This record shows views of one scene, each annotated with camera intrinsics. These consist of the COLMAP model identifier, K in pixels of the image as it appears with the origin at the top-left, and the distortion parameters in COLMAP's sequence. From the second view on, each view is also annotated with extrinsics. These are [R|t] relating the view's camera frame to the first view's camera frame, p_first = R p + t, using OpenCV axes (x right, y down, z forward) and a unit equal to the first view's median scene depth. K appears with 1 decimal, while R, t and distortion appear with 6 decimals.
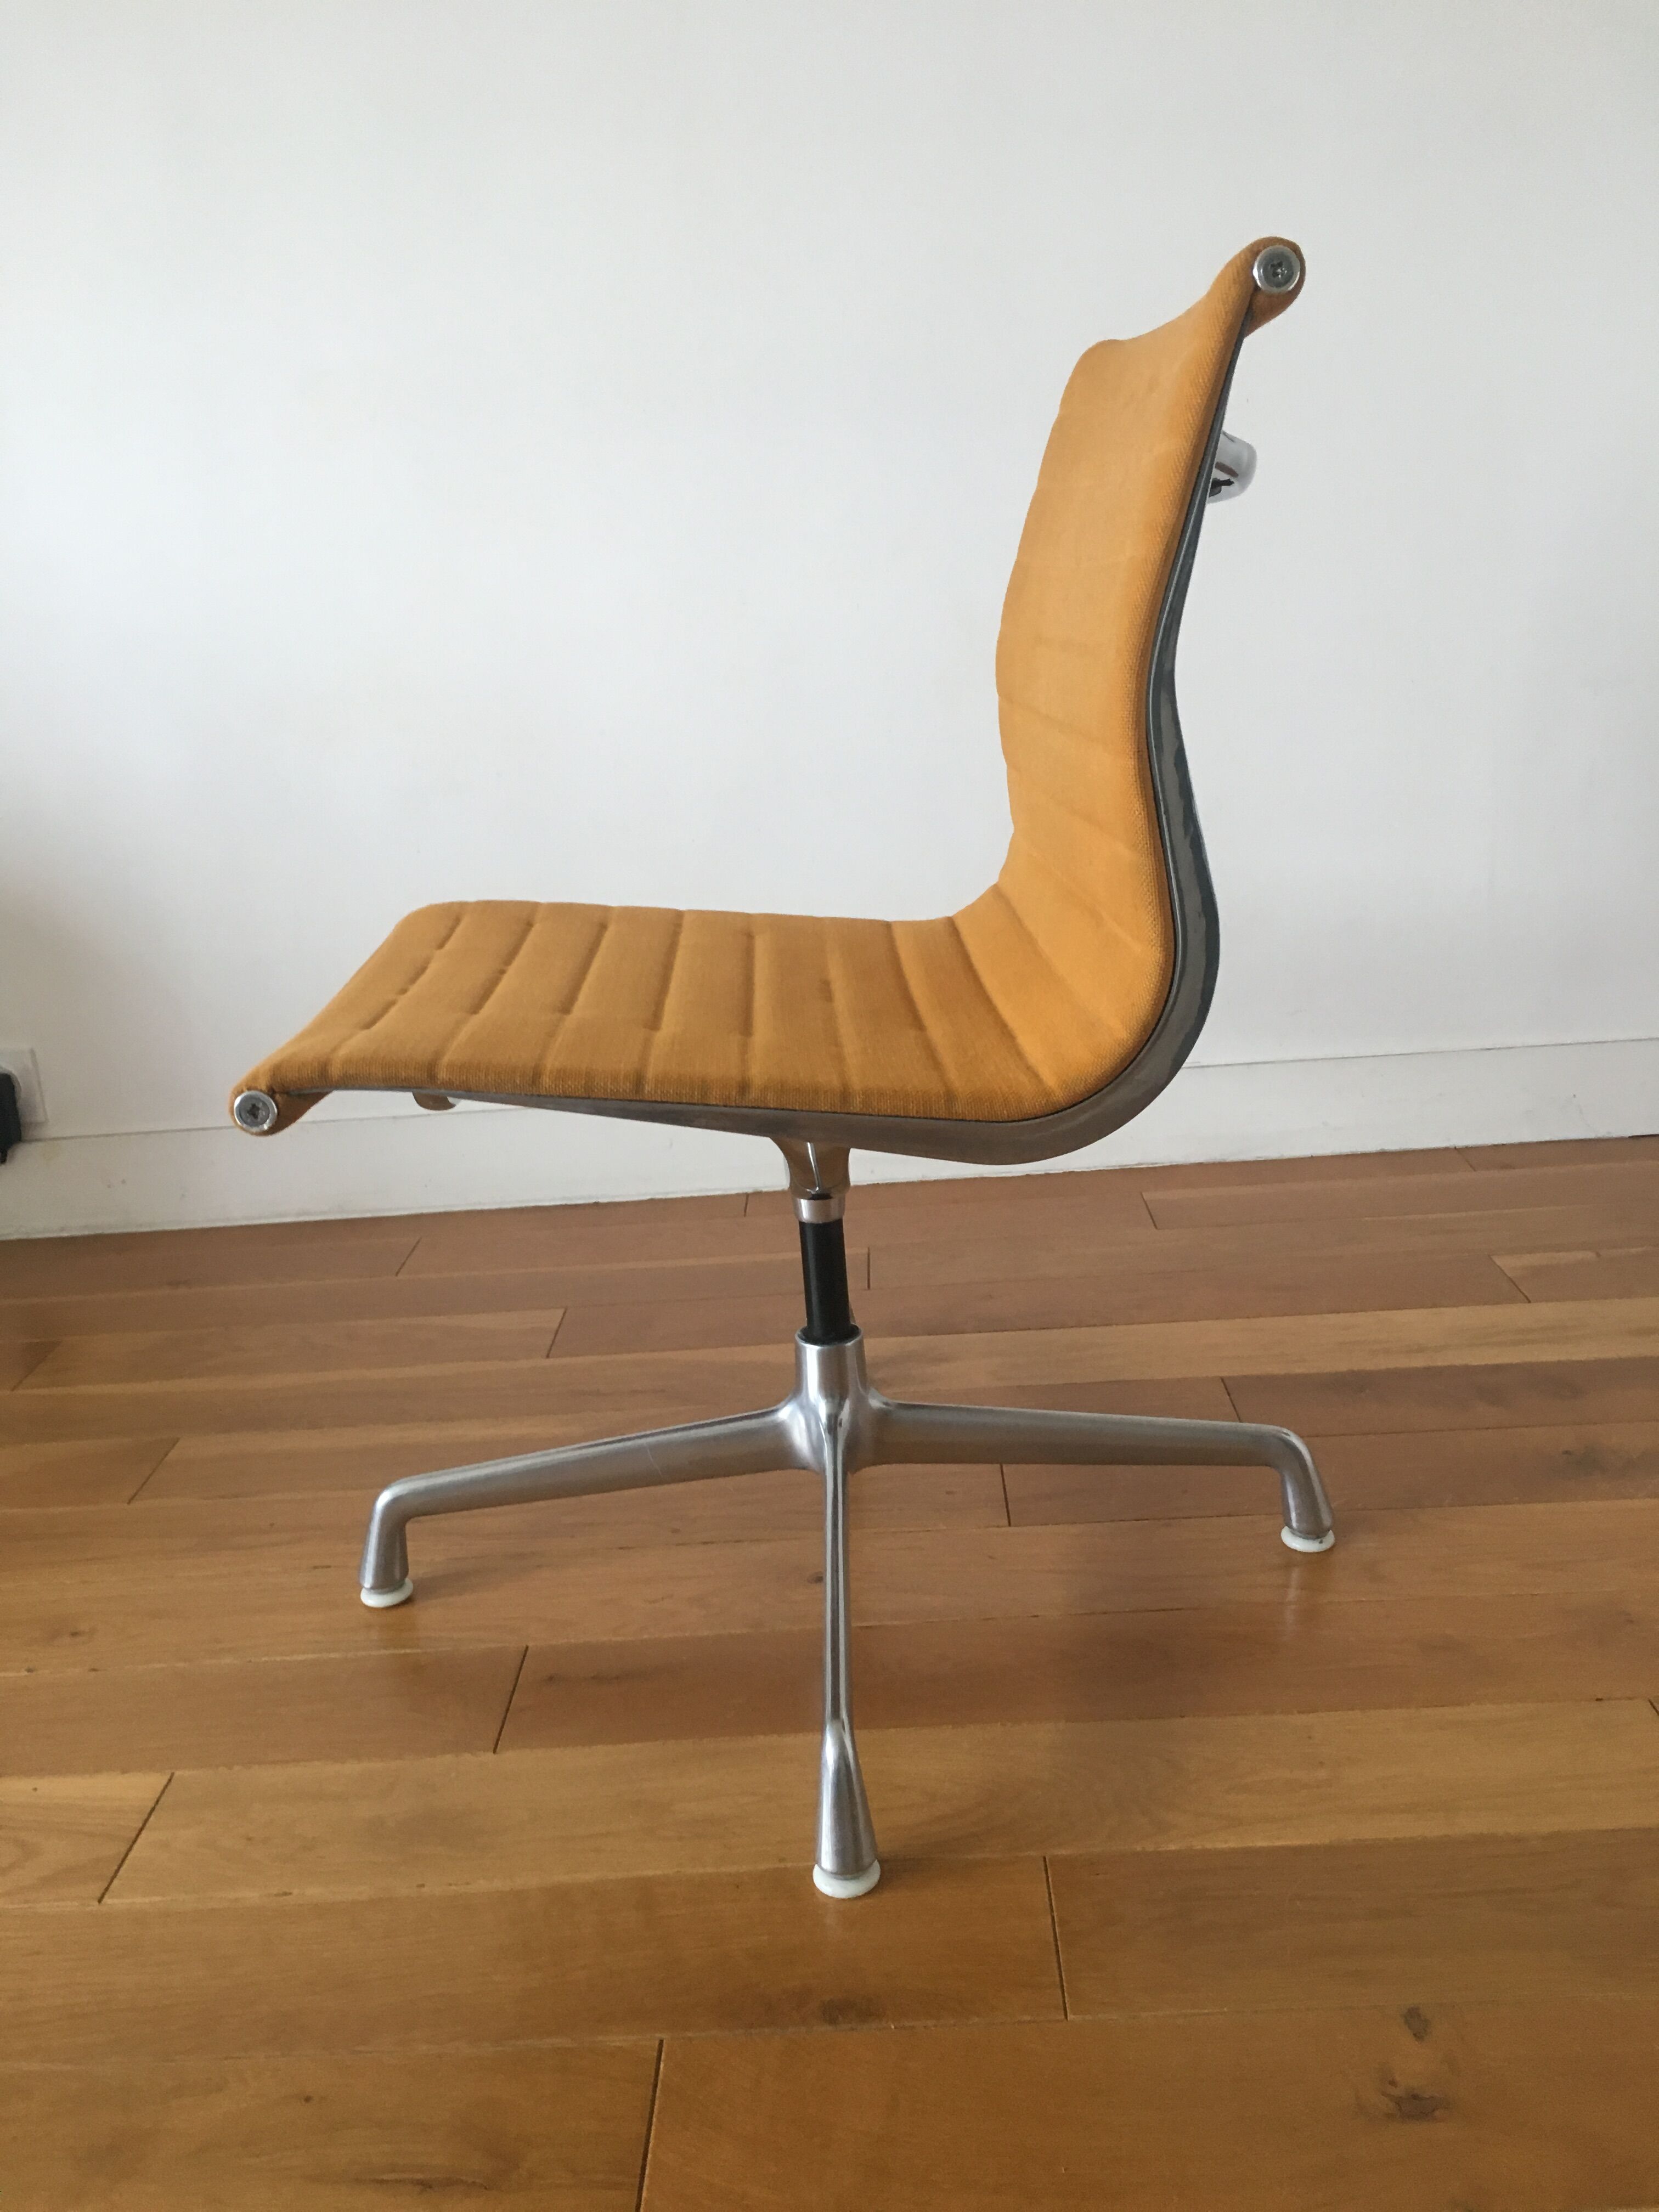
lens RADIAL K [[1845.5, 0, 829.5], [0, 1845.5, 1106.0], [0, 0, 1]] dist [0.061381, -0.093736]
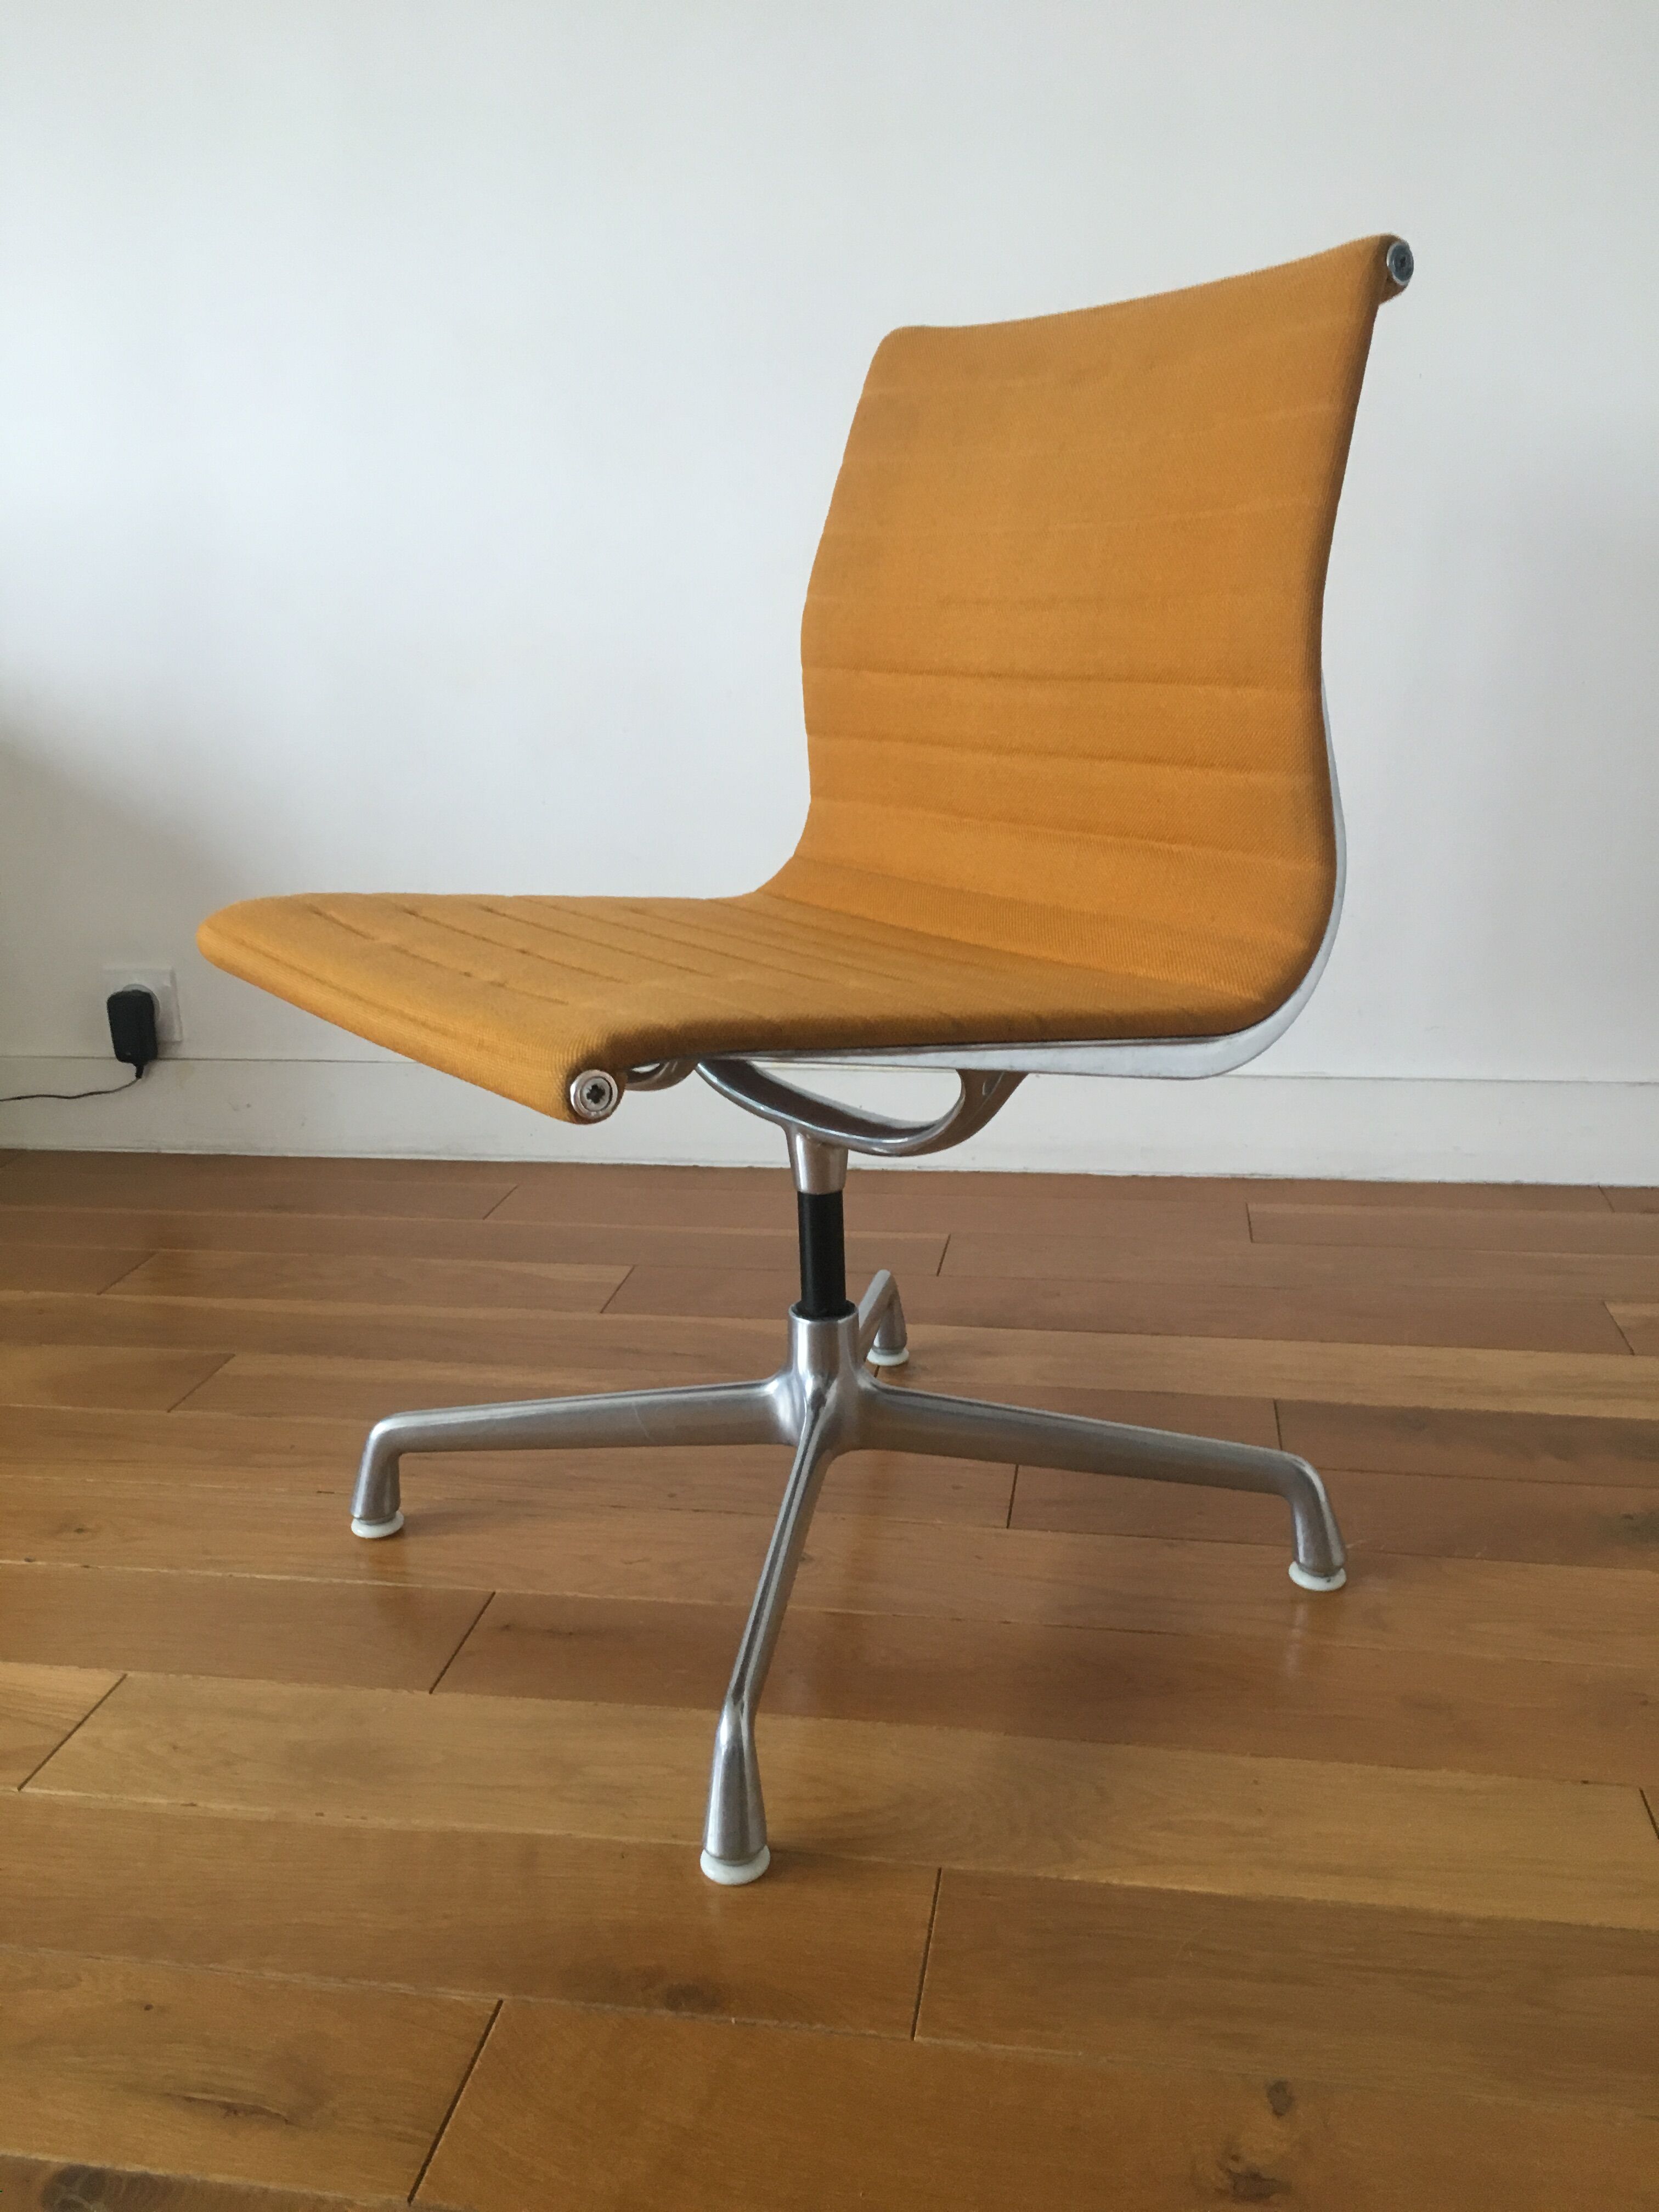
lens RADIAL K [[1845.5, 0, 829.5], [0, 1845.5, 1106.0], [0, 0, 1]] dist [0.061381, -0.093736]
pose [[0.988524, 0.082357, -0.126643, 0.127945], [-0.081627, 0.996603, 0.010948, 0.006140], [0.127115, -0.000485, 0.991888, 0.039132]]
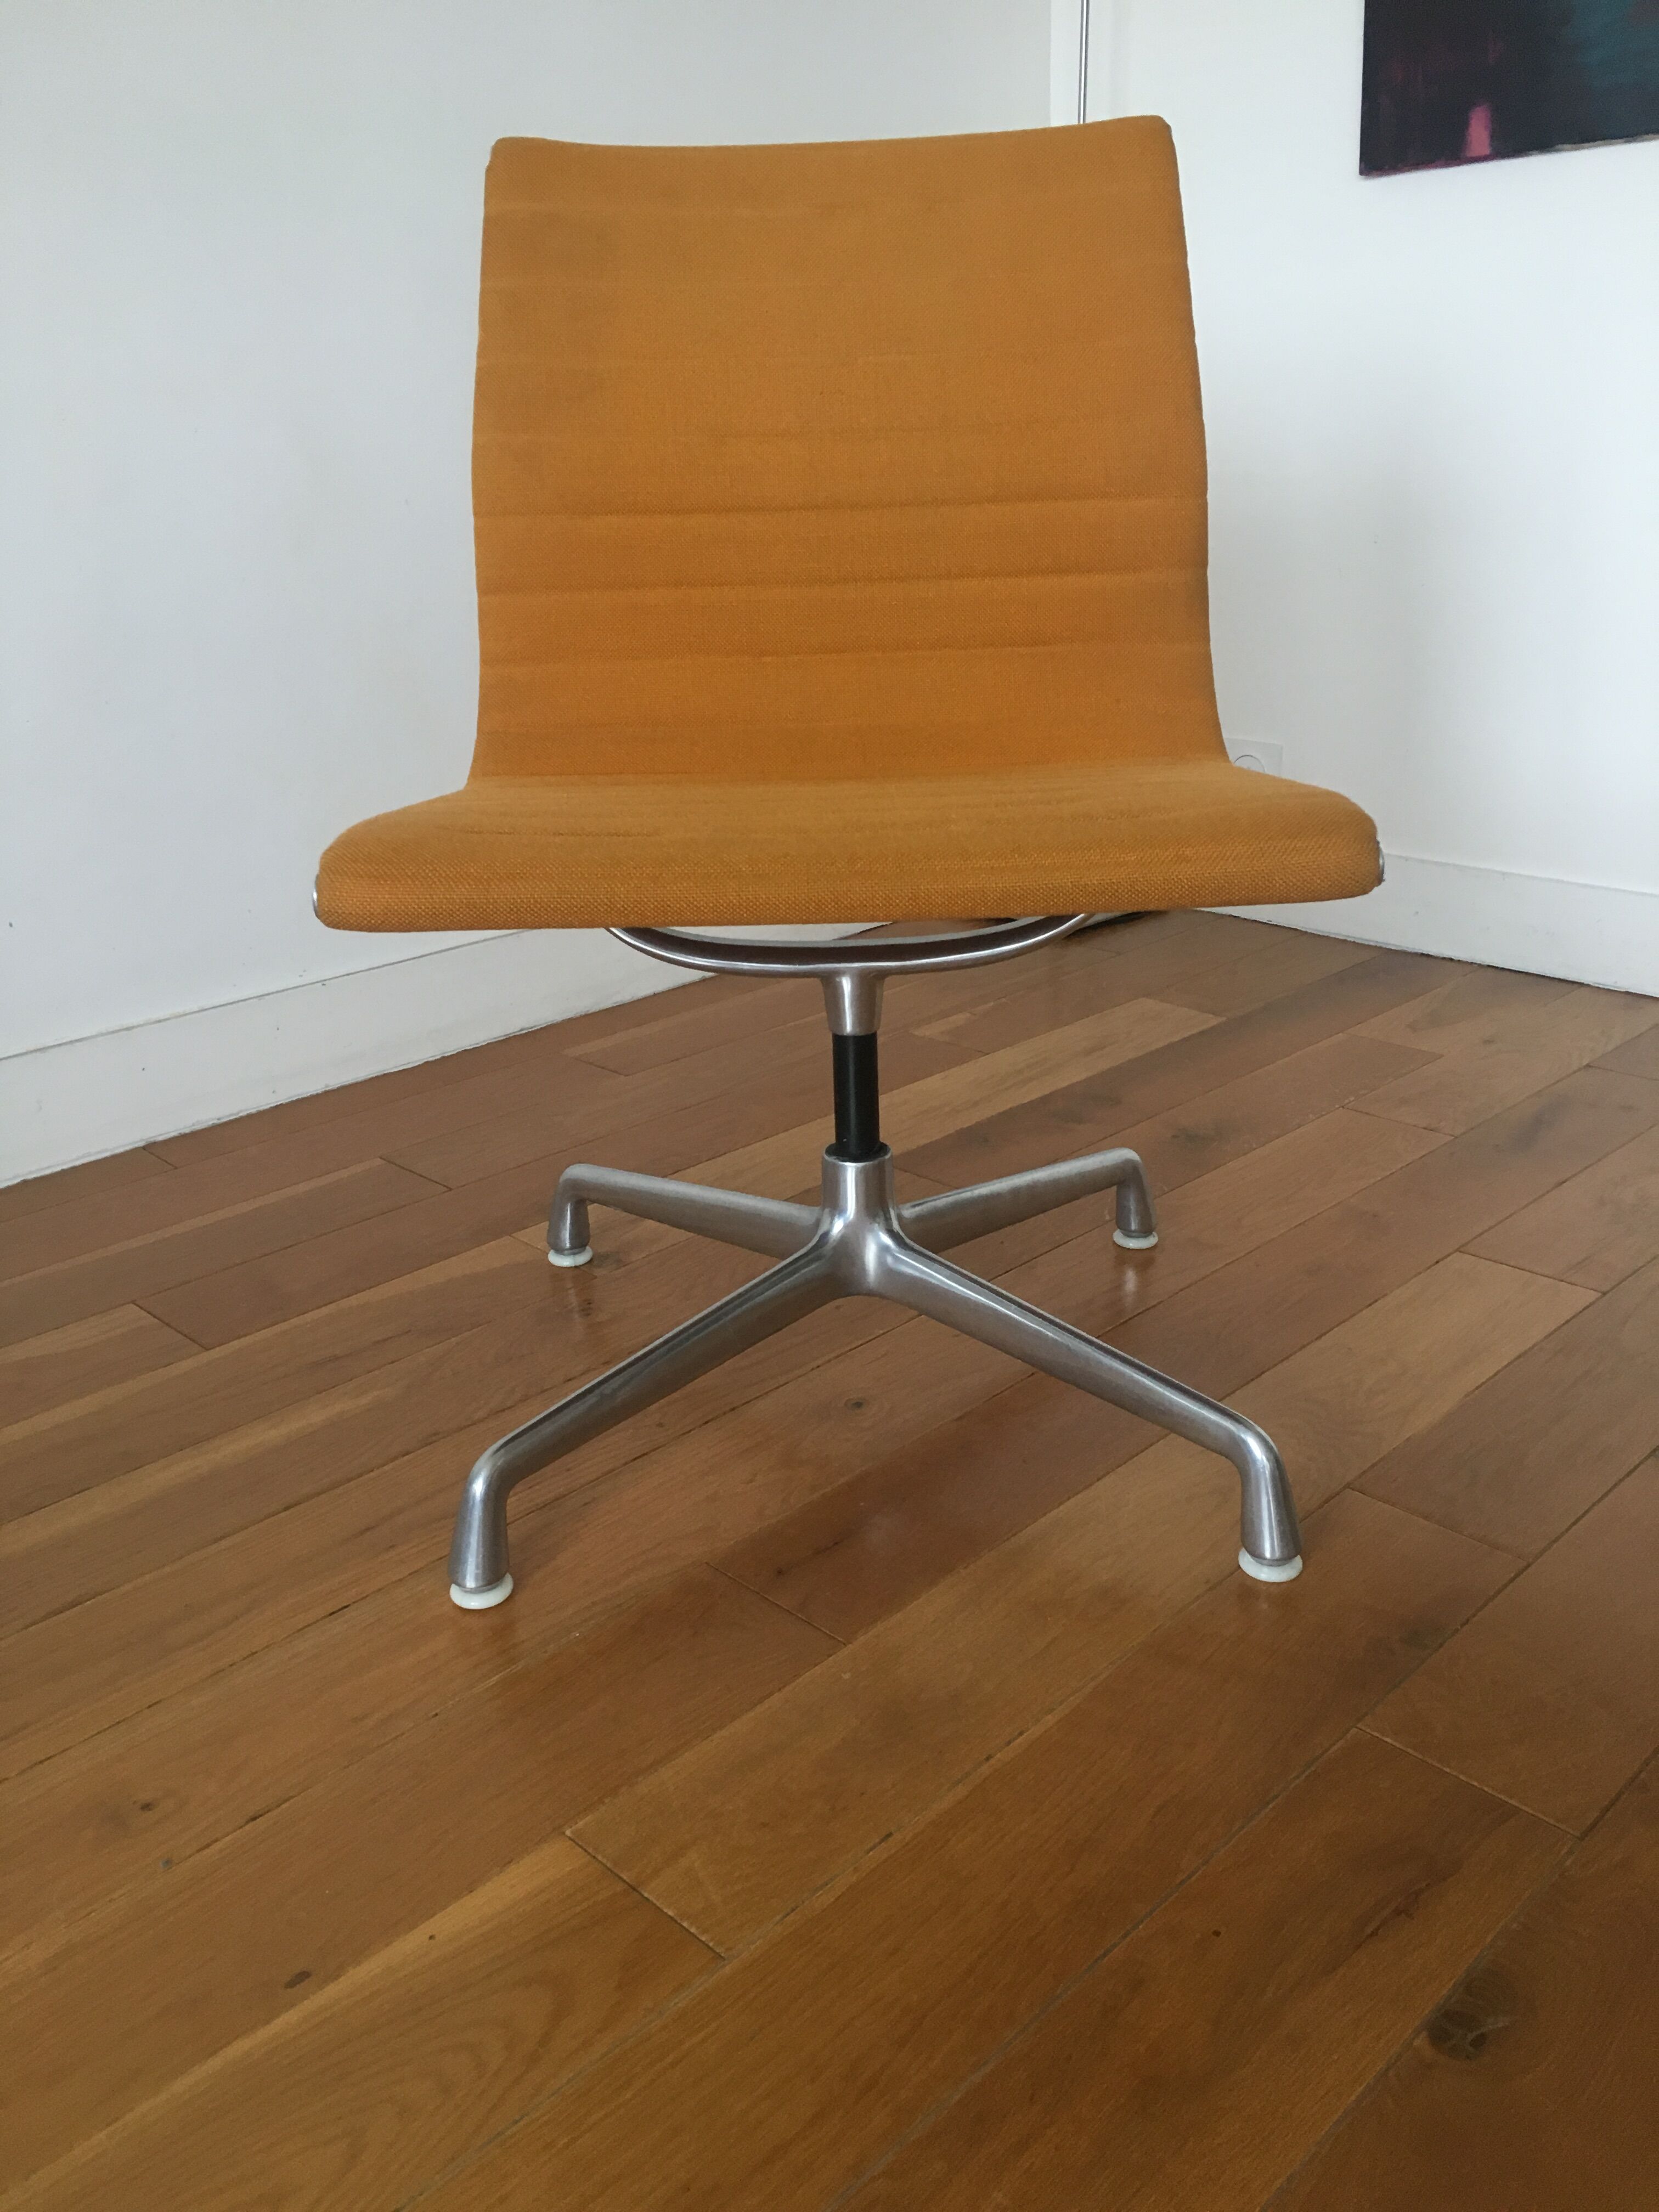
lens RADIAL K [[1845.5, 0, 829.5], [0, 1845.5, 1106.0], [0, 0, 1]] dist [0.061381, -0.093736]
pose [[0.690083, -0.203907, 0.694411, -0.743664], [0.181611, 0.977578, 0.106578, -0.006871], [-0.700573, 0.052565, 0.711642, 0.339824]]
